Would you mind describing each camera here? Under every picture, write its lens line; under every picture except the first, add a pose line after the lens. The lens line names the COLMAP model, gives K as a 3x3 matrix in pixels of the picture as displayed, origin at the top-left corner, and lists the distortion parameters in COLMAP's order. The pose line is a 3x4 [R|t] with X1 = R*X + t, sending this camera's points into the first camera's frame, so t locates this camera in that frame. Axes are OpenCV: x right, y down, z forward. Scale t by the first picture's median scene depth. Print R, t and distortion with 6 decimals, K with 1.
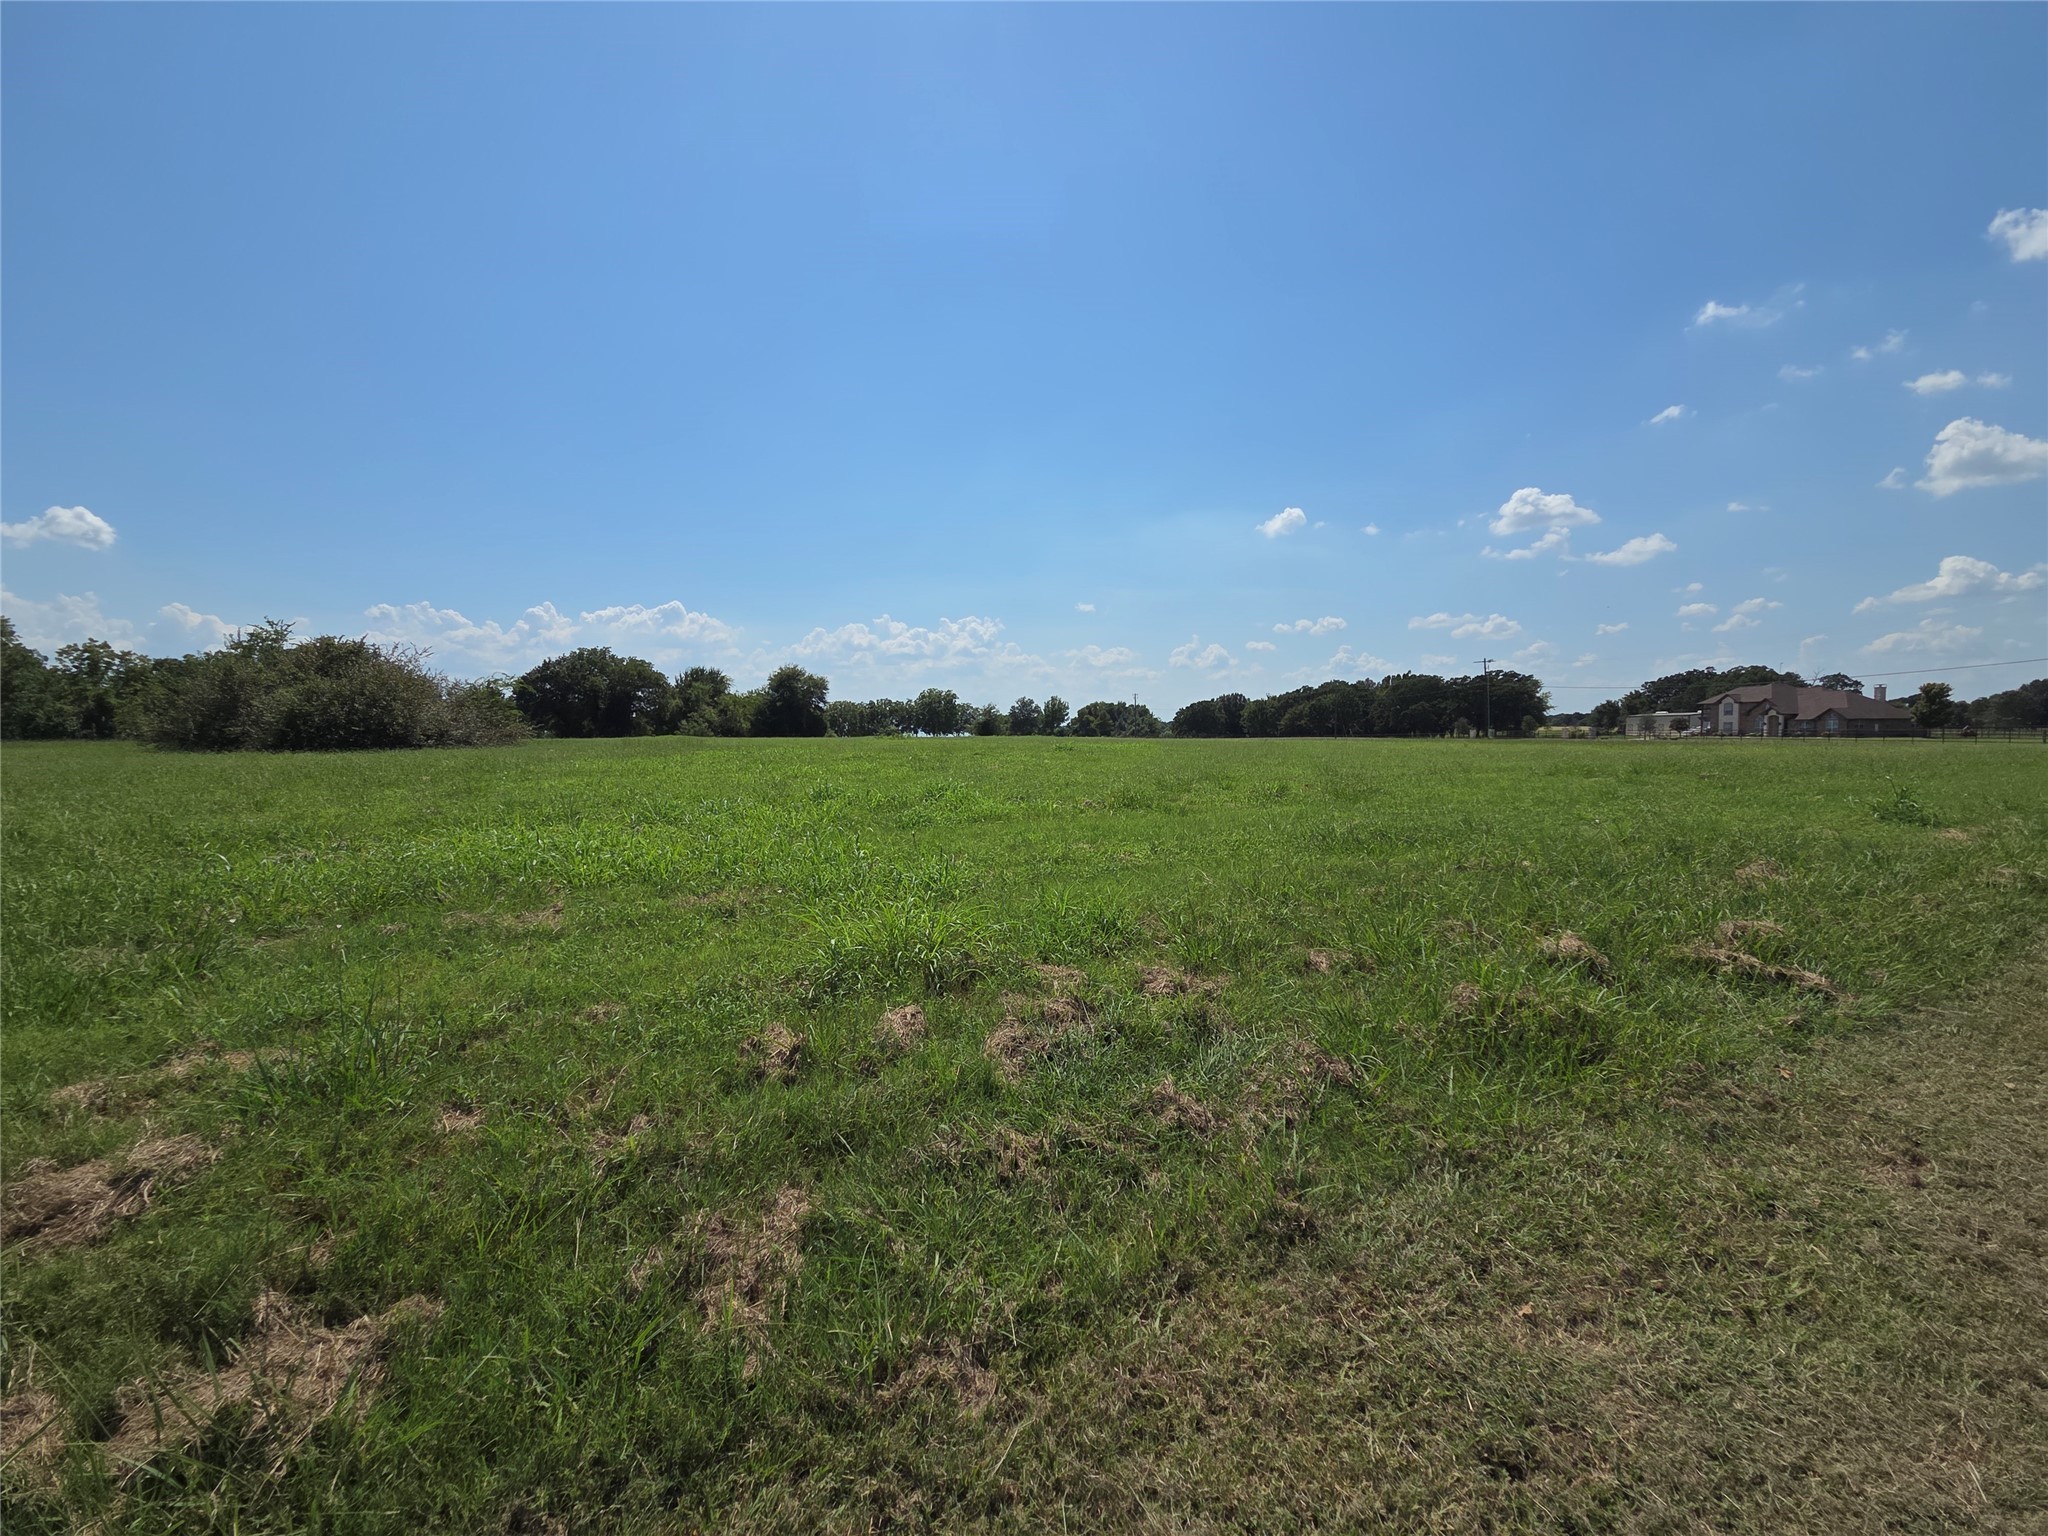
lens RADIAL K [[835.7, 0, 1024.2], [0, 835.7, 764.9], [0, 0, 1]] dist [0.013760, -0.008499]
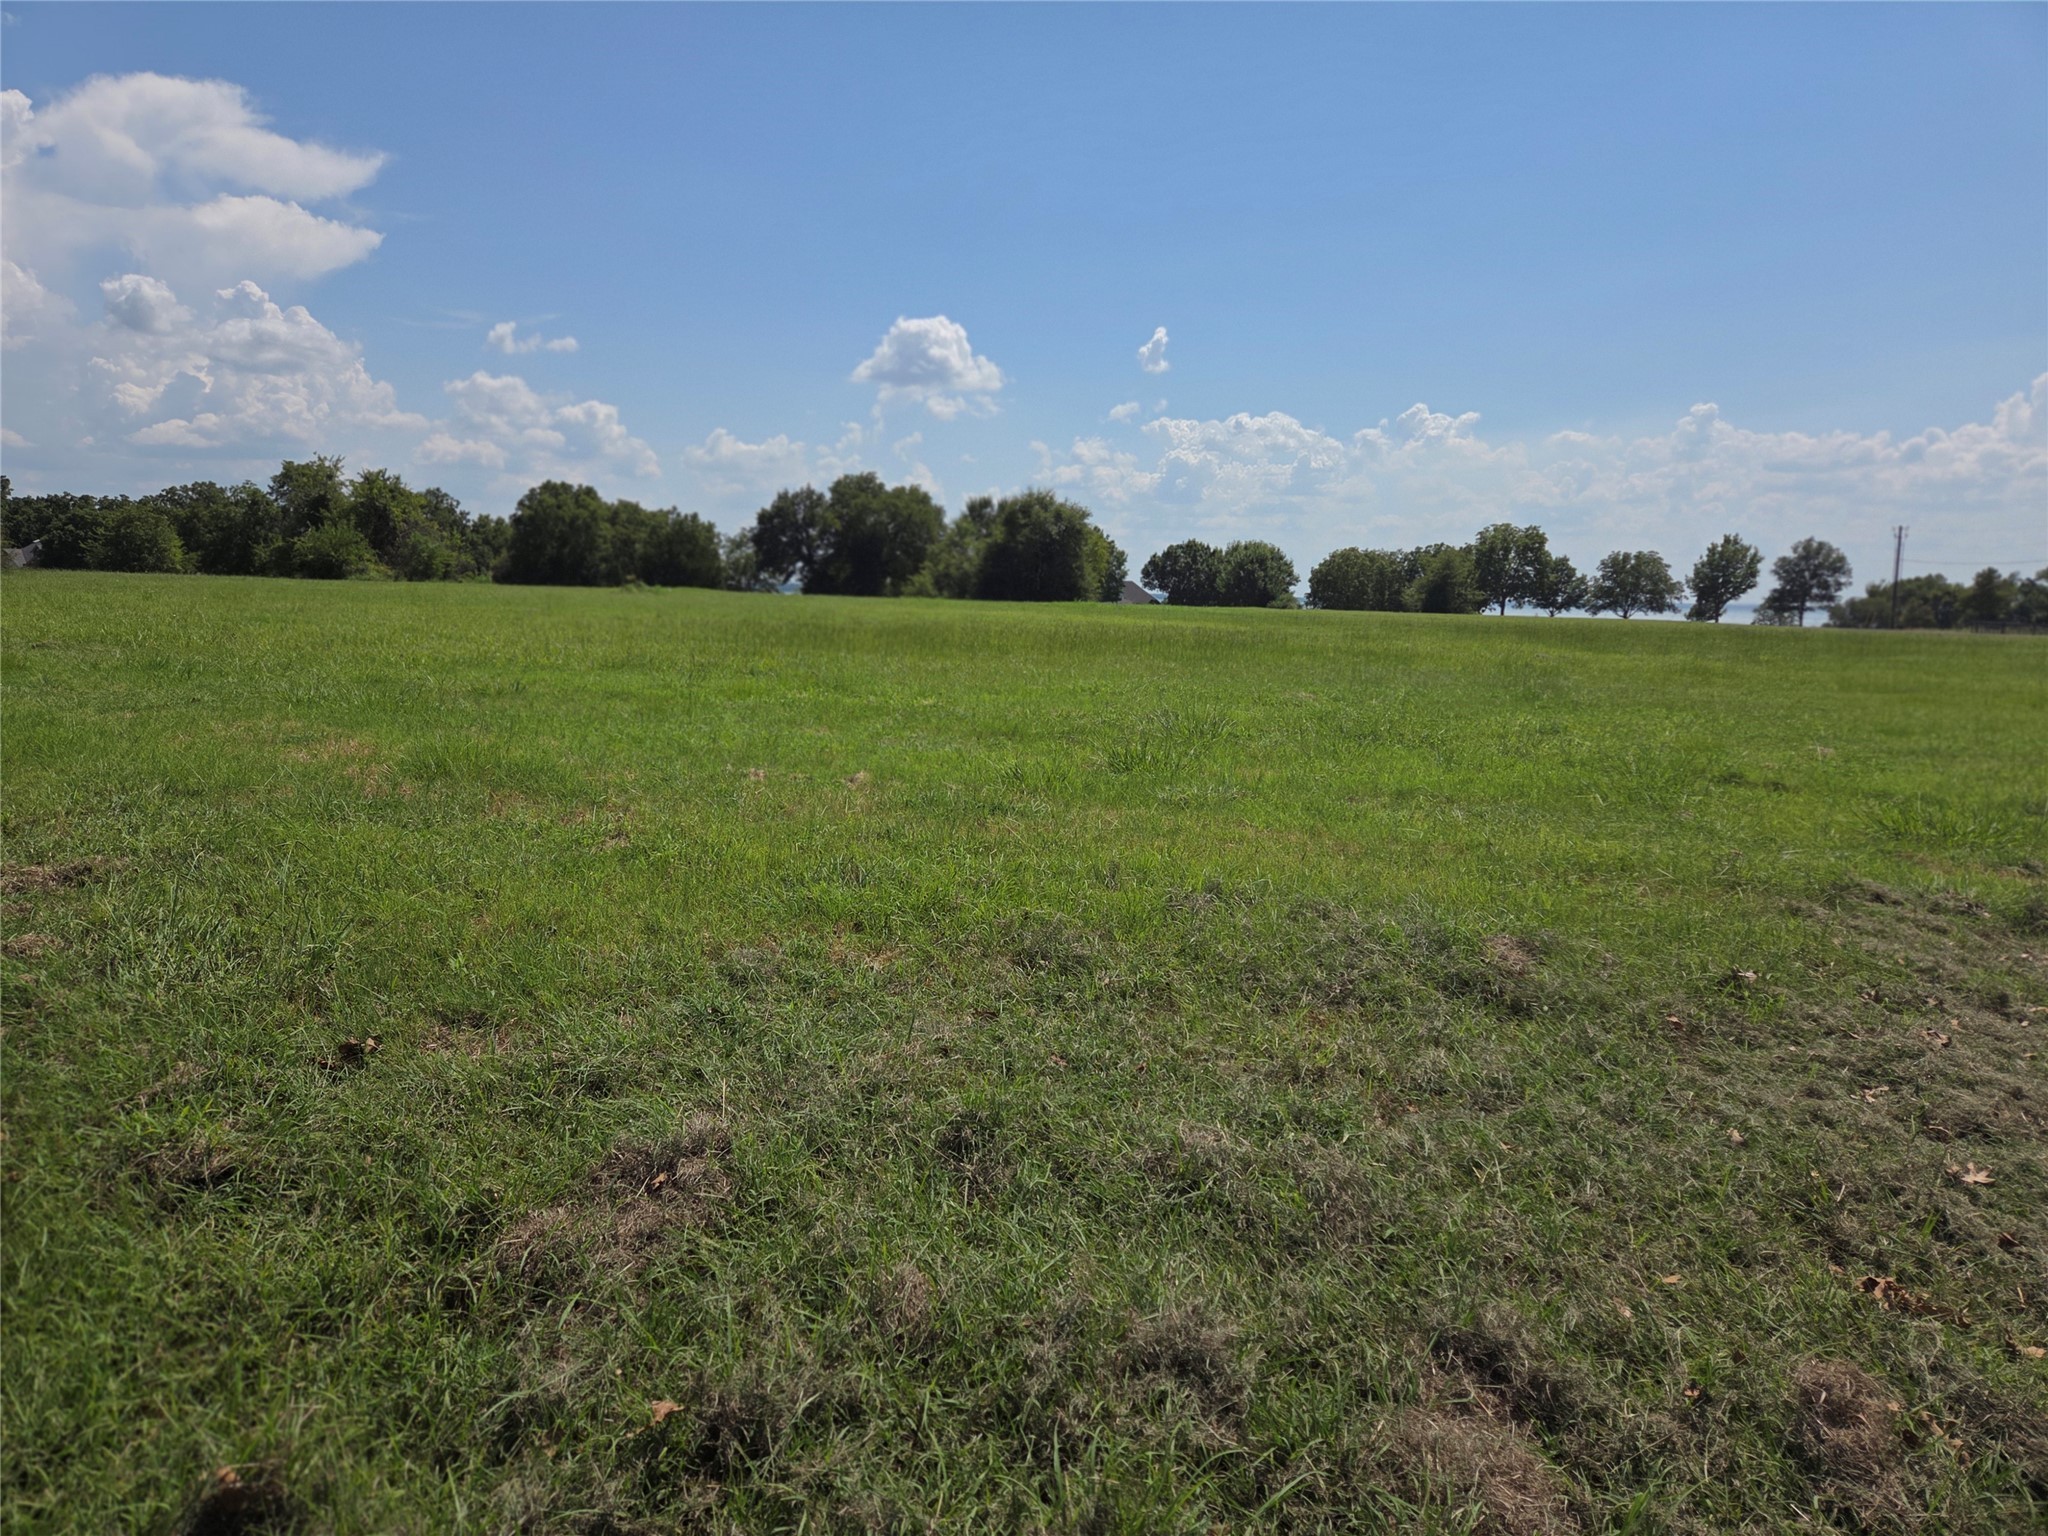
lens RADIAL K [[1358.2, 0, 1023.6], [0, 1358.2, 746.7], [0, 0, 1]] dist [0.084629, -0.067811]
pose [[0.699231, 0.101748, -0.707618, 0.311256], [-0.056827, 0.994598, 0.086860, -0.007440], [0.712634, -0.020524, 0.701236, 0.156504]]
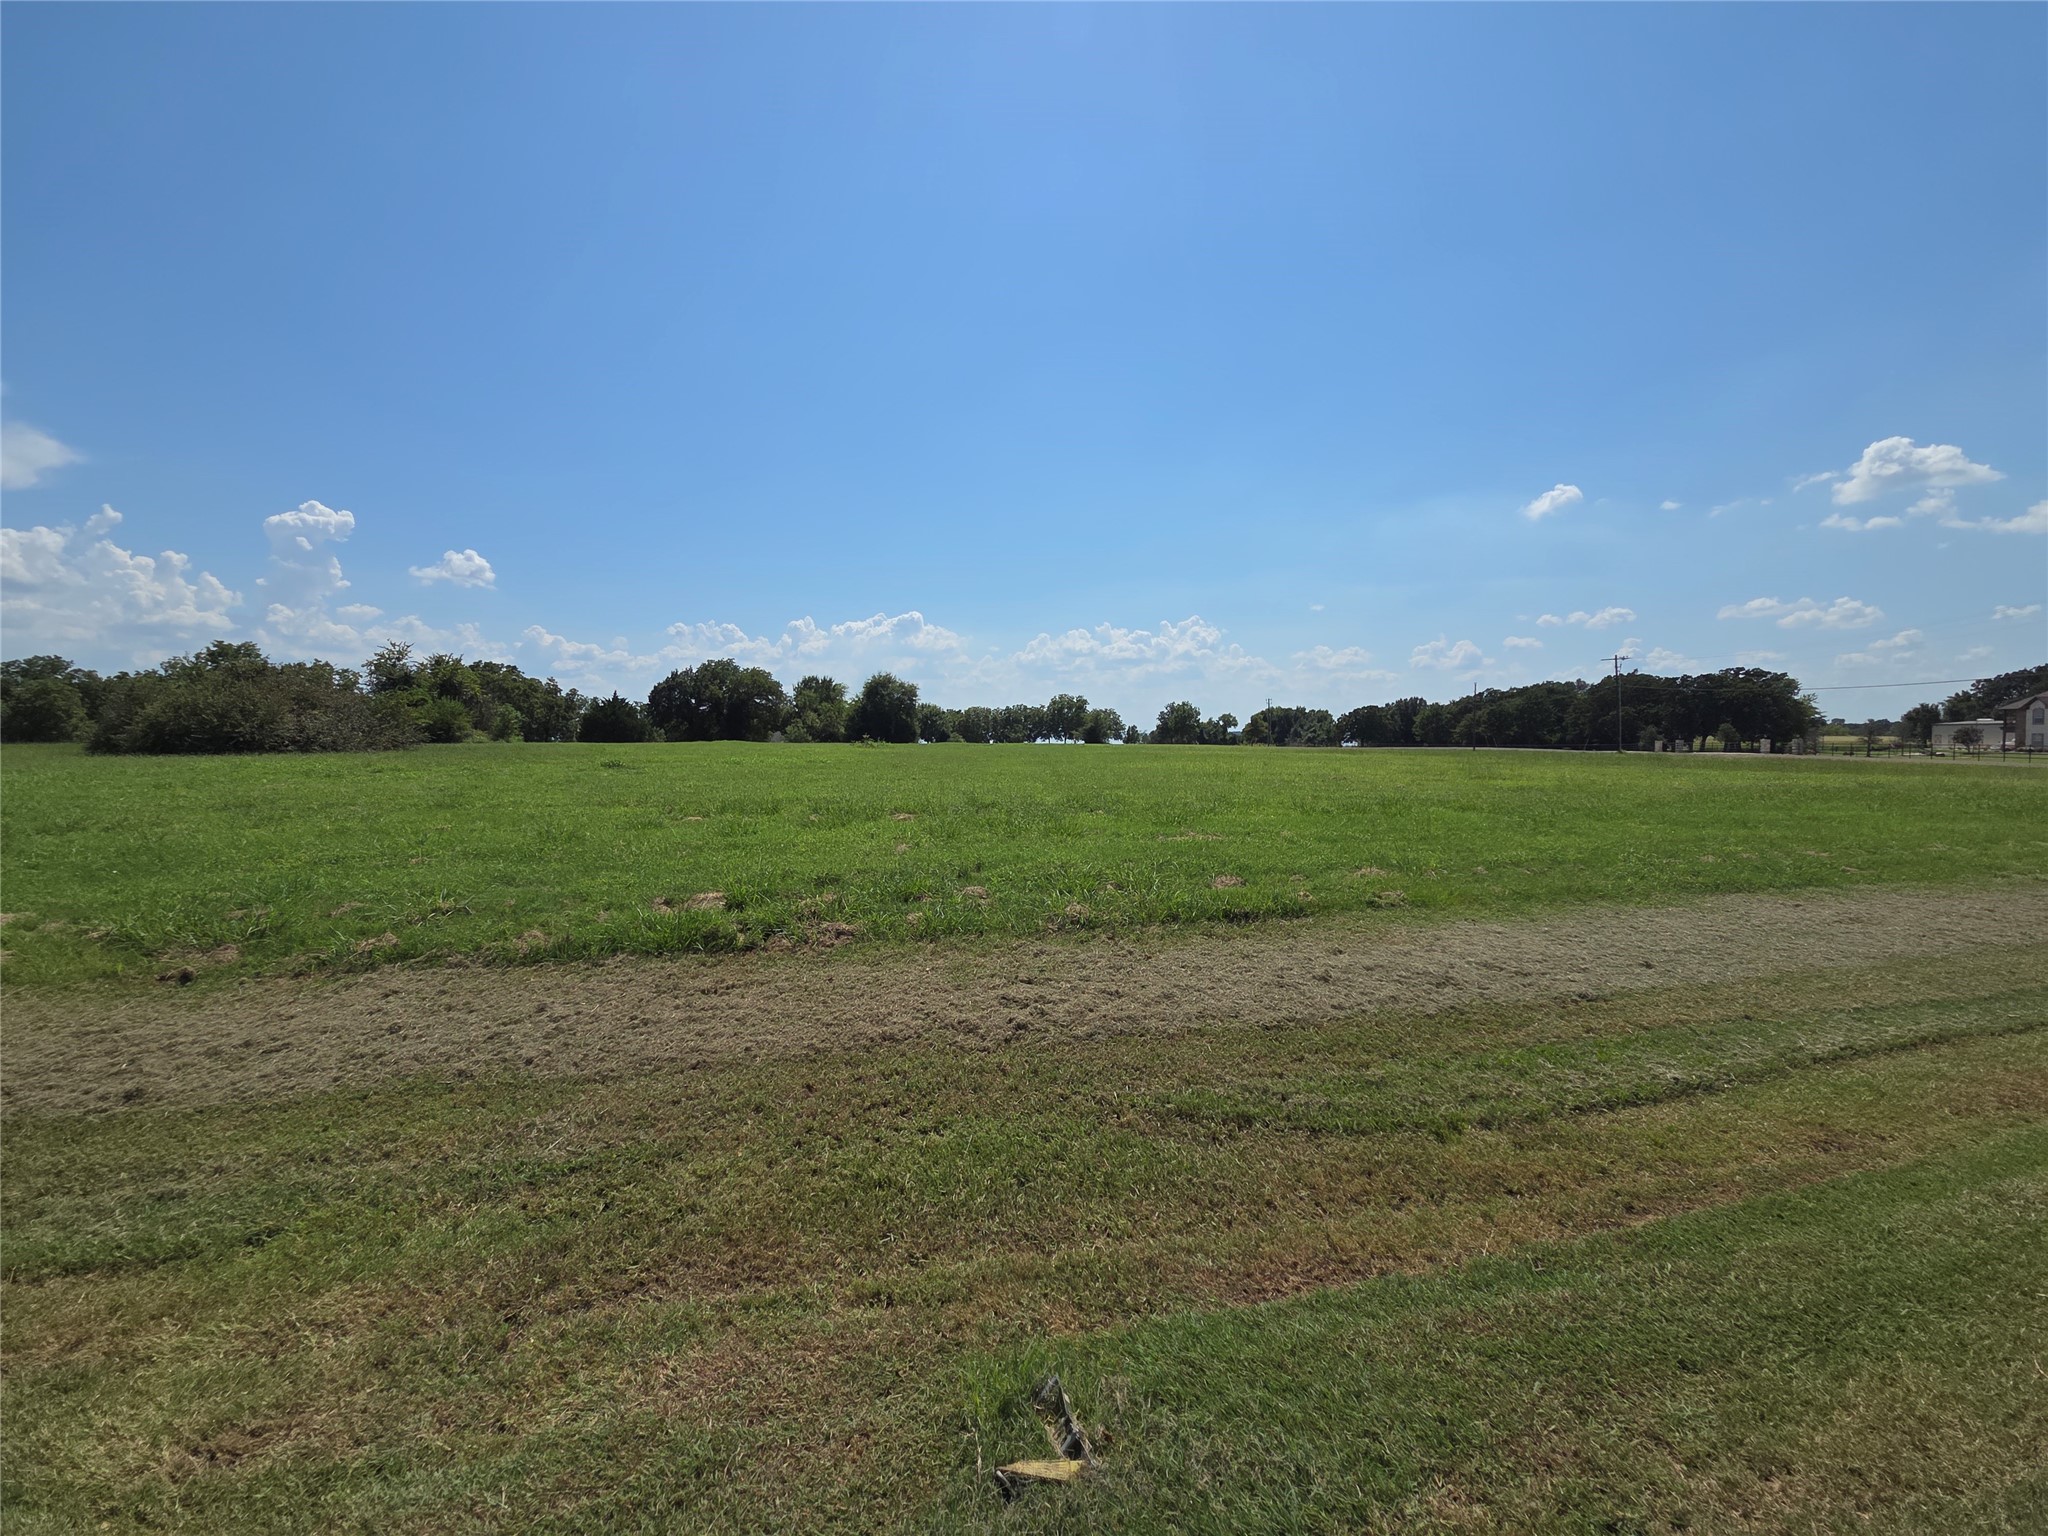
lens RADIAL K [[835.7, 0, 1024.9], [0, 835.7, 770.3], [0, 0, 1]] dist [0.013760, -0.008499]
pose [[0.965881, 0.017920, -0.258366, 0.103813], [-0.017638, 0.999839, 0.003410, -0.003091], [0.258385, 0.001264, 0.966041, 0.026256]]
